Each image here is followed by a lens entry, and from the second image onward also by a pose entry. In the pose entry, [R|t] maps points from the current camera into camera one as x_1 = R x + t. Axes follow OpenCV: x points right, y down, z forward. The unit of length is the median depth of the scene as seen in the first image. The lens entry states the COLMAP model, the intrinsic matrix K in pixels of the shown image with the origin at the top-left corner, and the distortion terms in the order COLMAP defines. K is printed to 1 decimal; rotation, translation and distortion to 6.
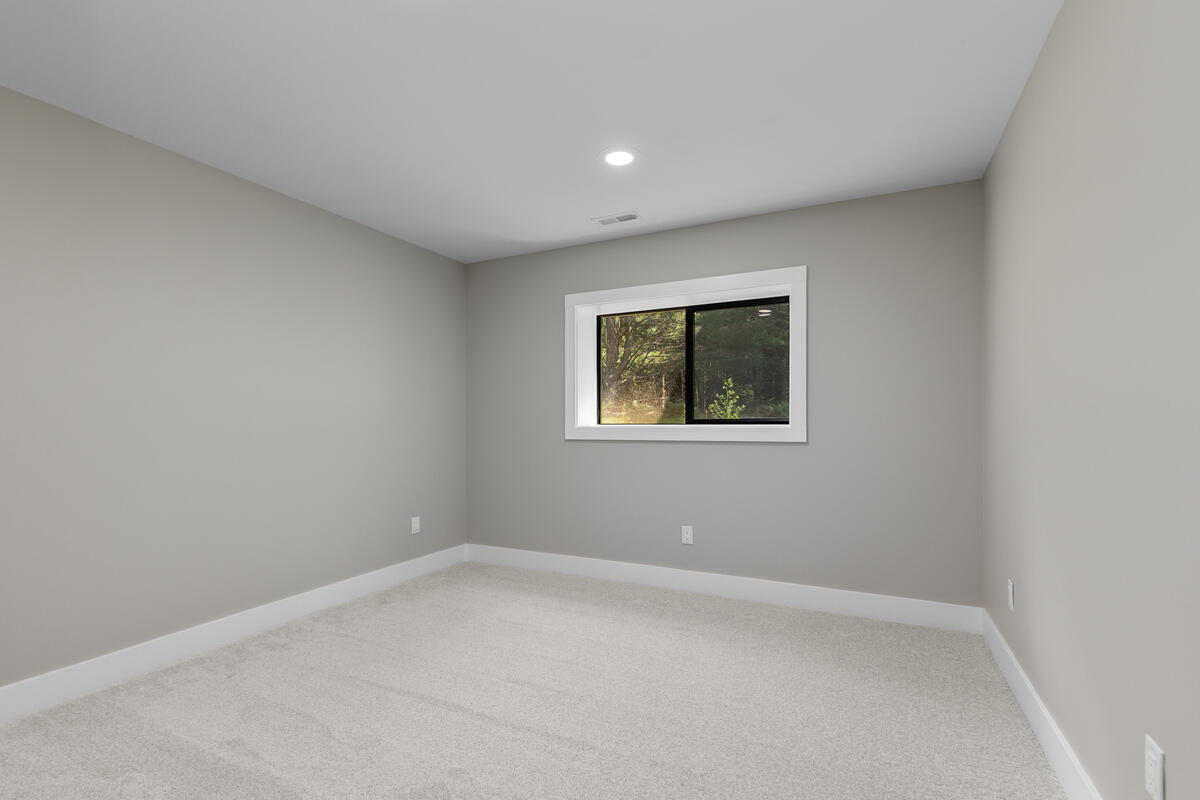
lens RADIAL K [[547.4, 0, 599.8], [0, 547.4, 427.8], [0, 0, 1]] dist [0.062971, 0.000006]
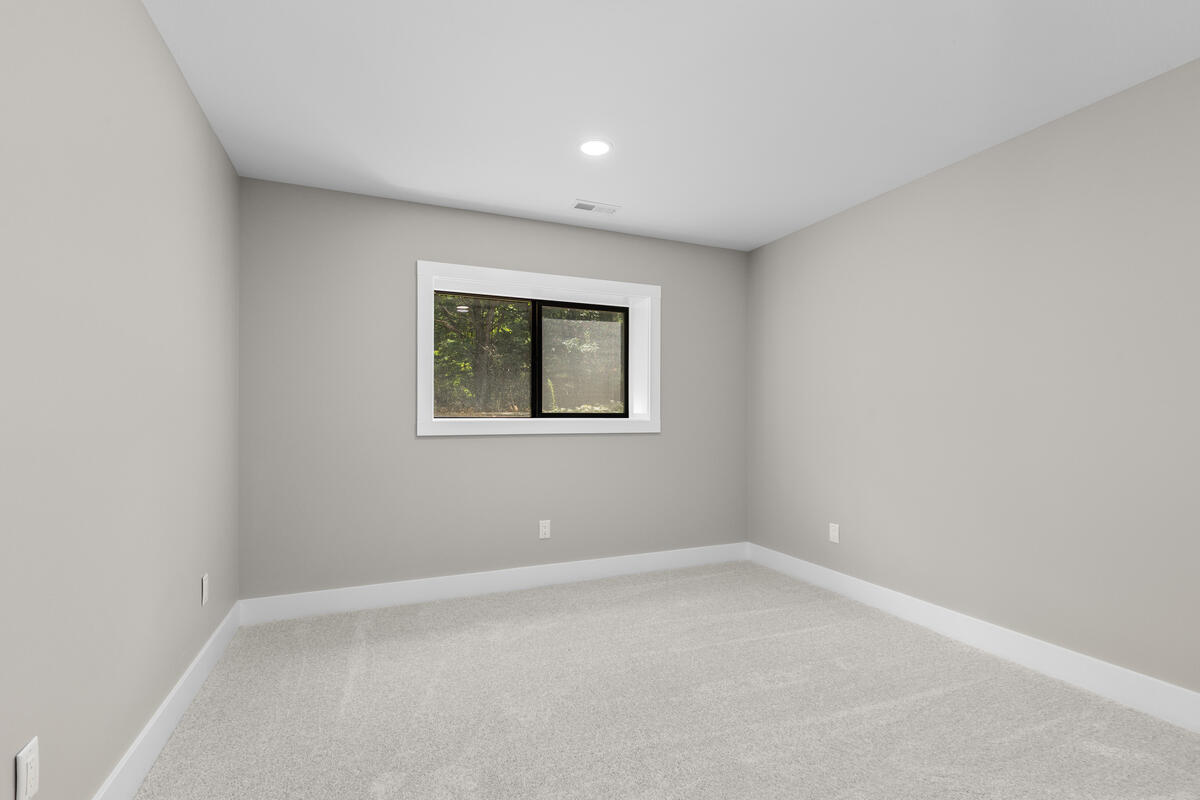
lens RADIAL K [[552.8, 0, 606.4], [0, 552.8, 412.9], [0, 0, 1]] dist [0.000571, 0.000051]
pose [[0.637911, 0.005646, 0.770090, -0.539702], [0.007797, 0.999875, -0.013790, -0.000037], [-0.770071, 0.014802, 0.637787, 0.276366]]
